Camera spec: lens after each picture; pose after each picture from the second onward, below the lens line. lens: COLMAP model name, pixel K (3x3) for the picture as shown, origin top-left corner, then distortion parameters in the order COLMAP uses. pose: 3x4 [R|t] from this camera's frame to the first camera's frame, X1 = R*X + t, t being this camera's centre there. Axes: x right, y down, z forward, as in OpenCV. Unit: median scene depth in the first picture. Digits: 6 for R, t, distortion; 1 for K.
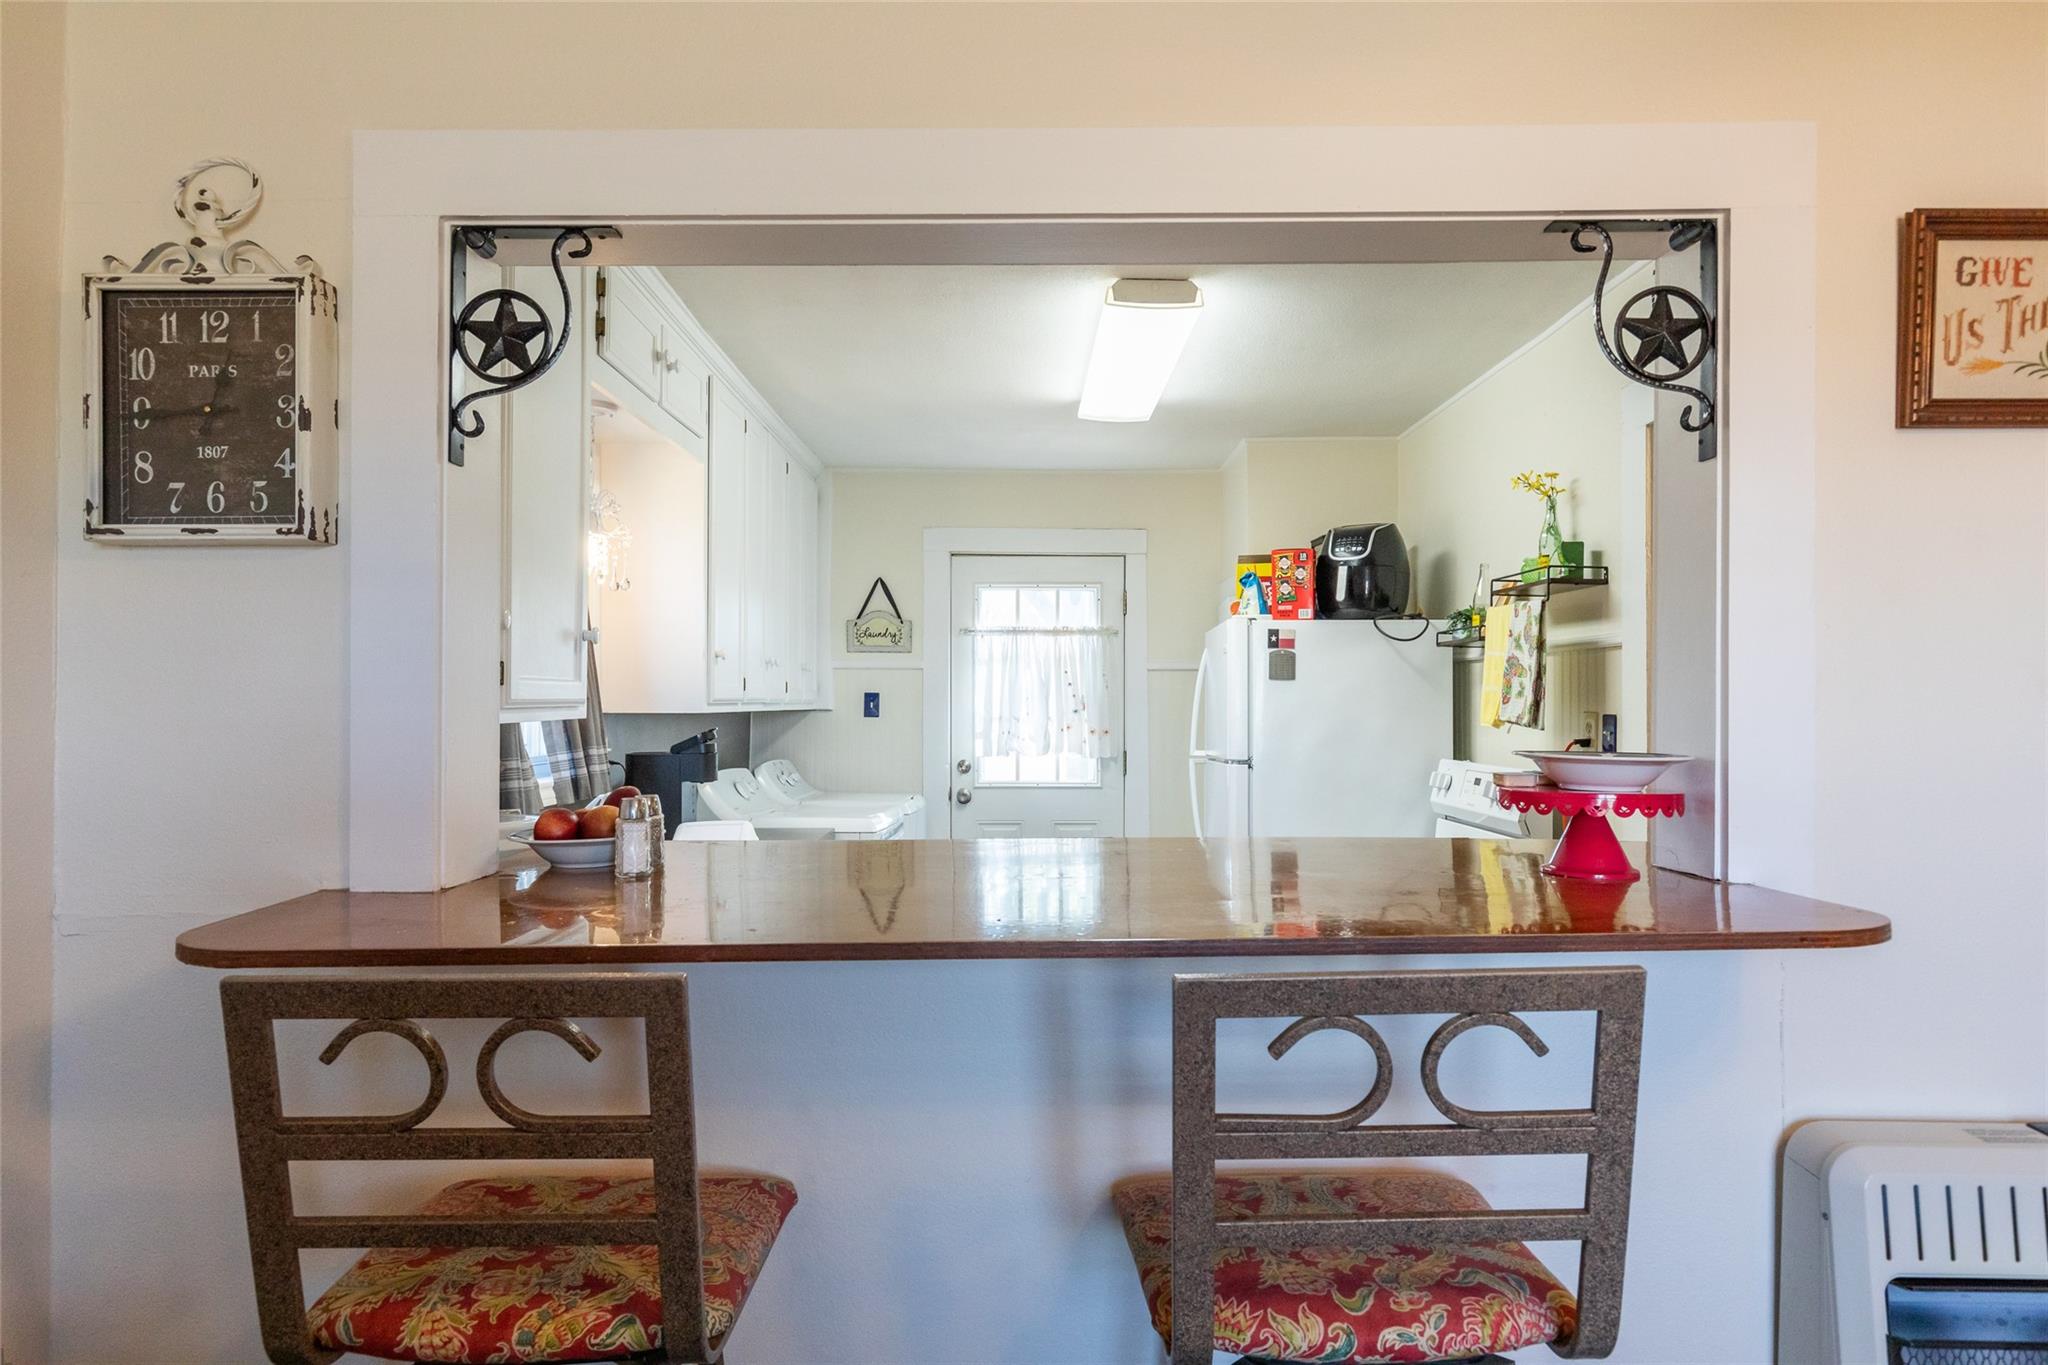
lens RADIAL K [[1250.4, 0, 1008.5], [0, 1250.4, 690.4], [0, 0, 1]] dist [0.005951, -0.002287]
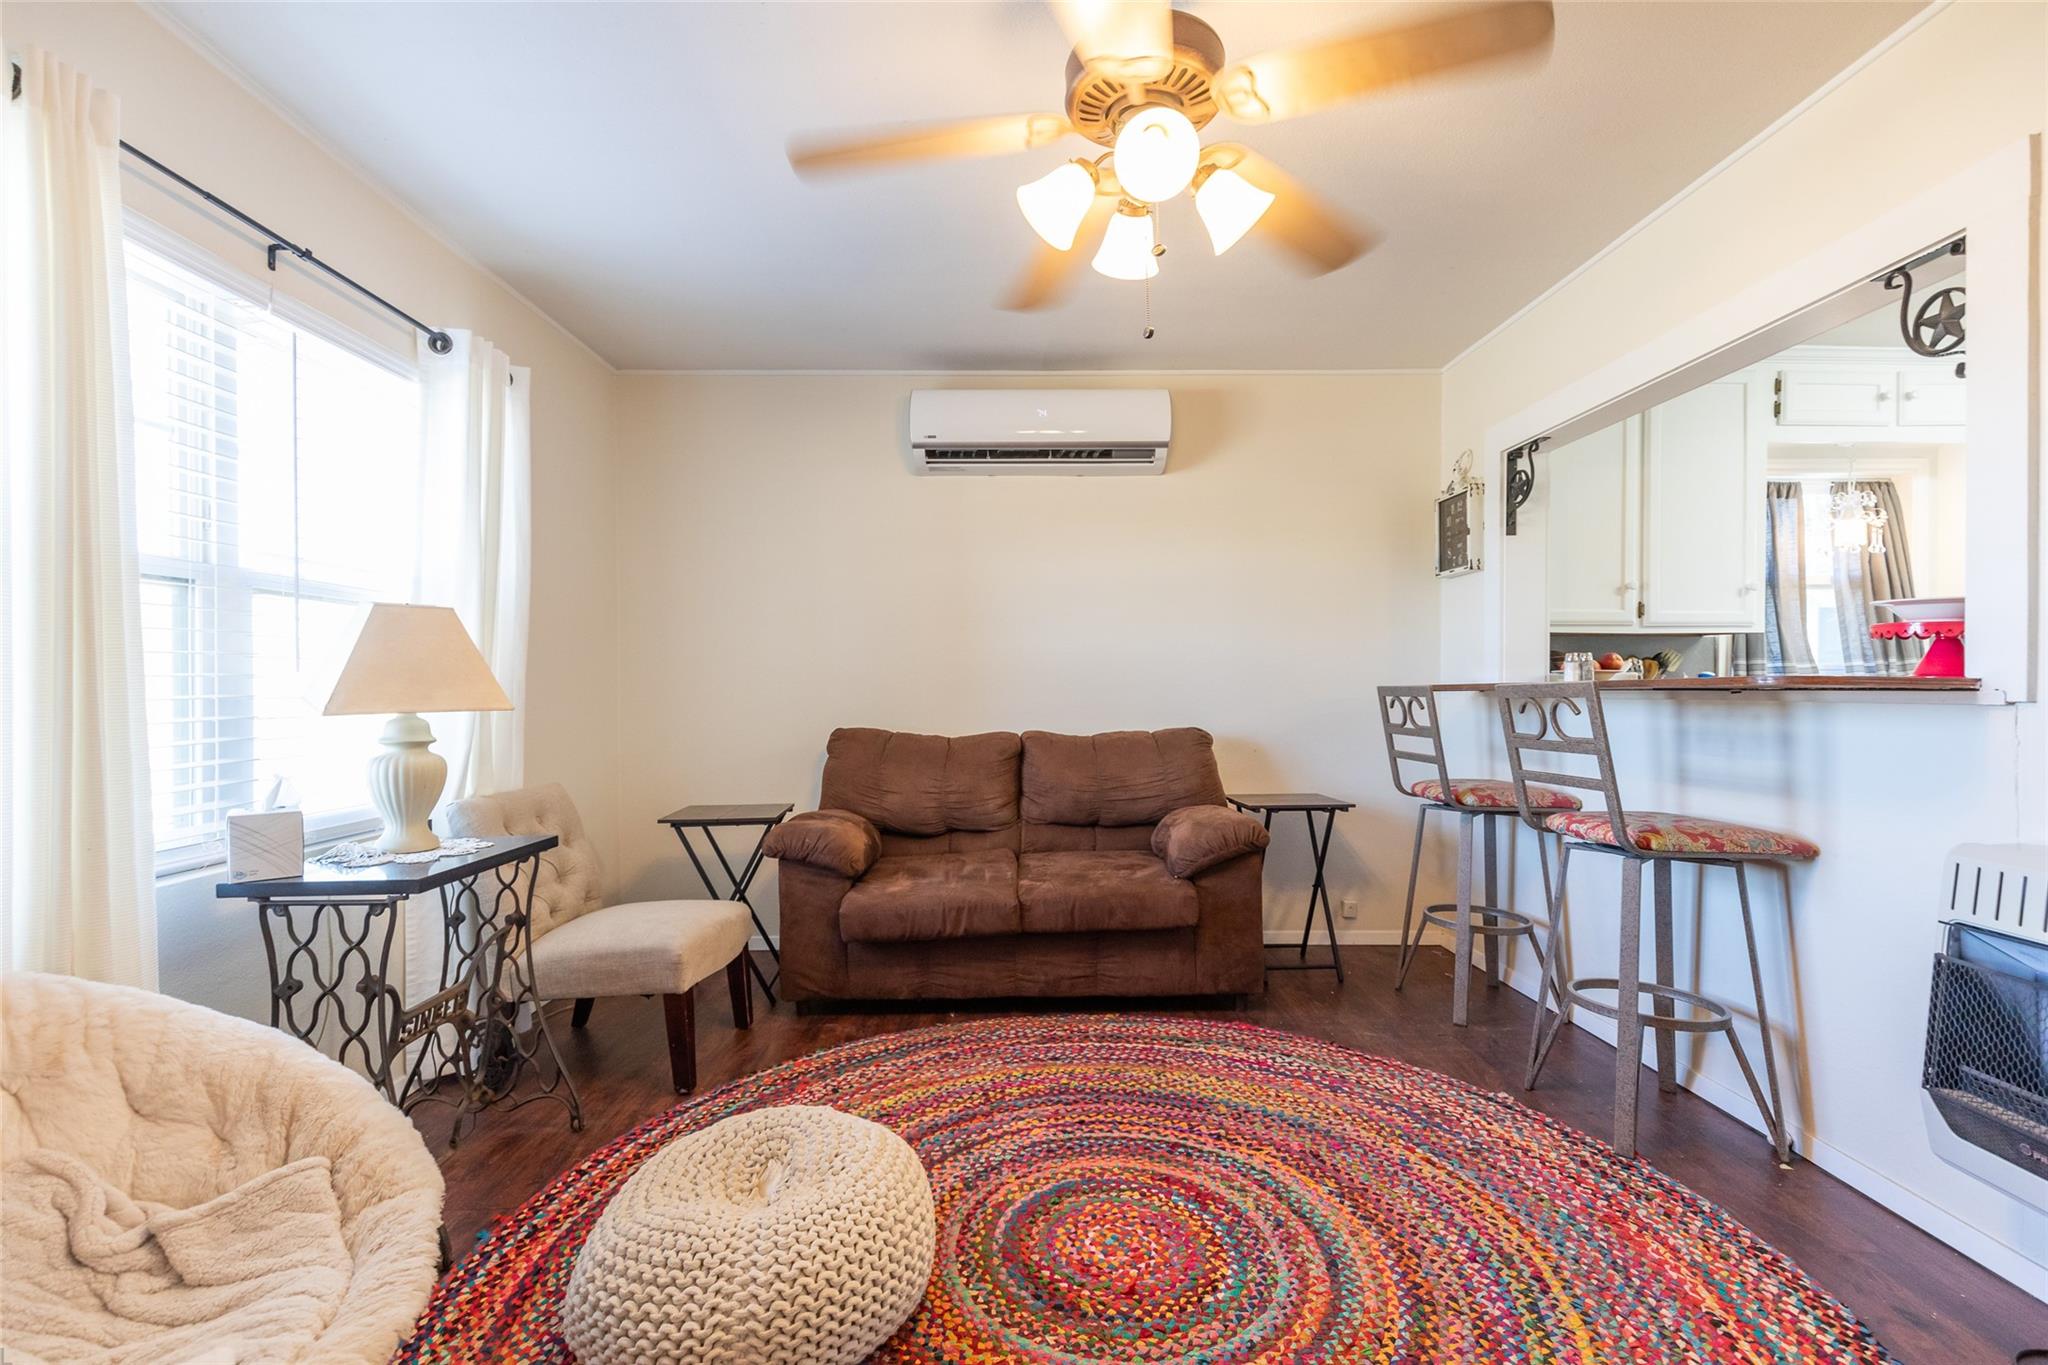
lens RADIAL K [[917.6, 0, 1017.7], [0, 917.6, 686.7], [0, 0, 1]] dist [0.007401, -0.001314]
pose [[0.014822, 0.001947, -0.999888, 0.756959], [0.003794, 0.999991, 0.002003, 0.072224], [0.999883, -0.003824, 0.014814, -0.069225]]
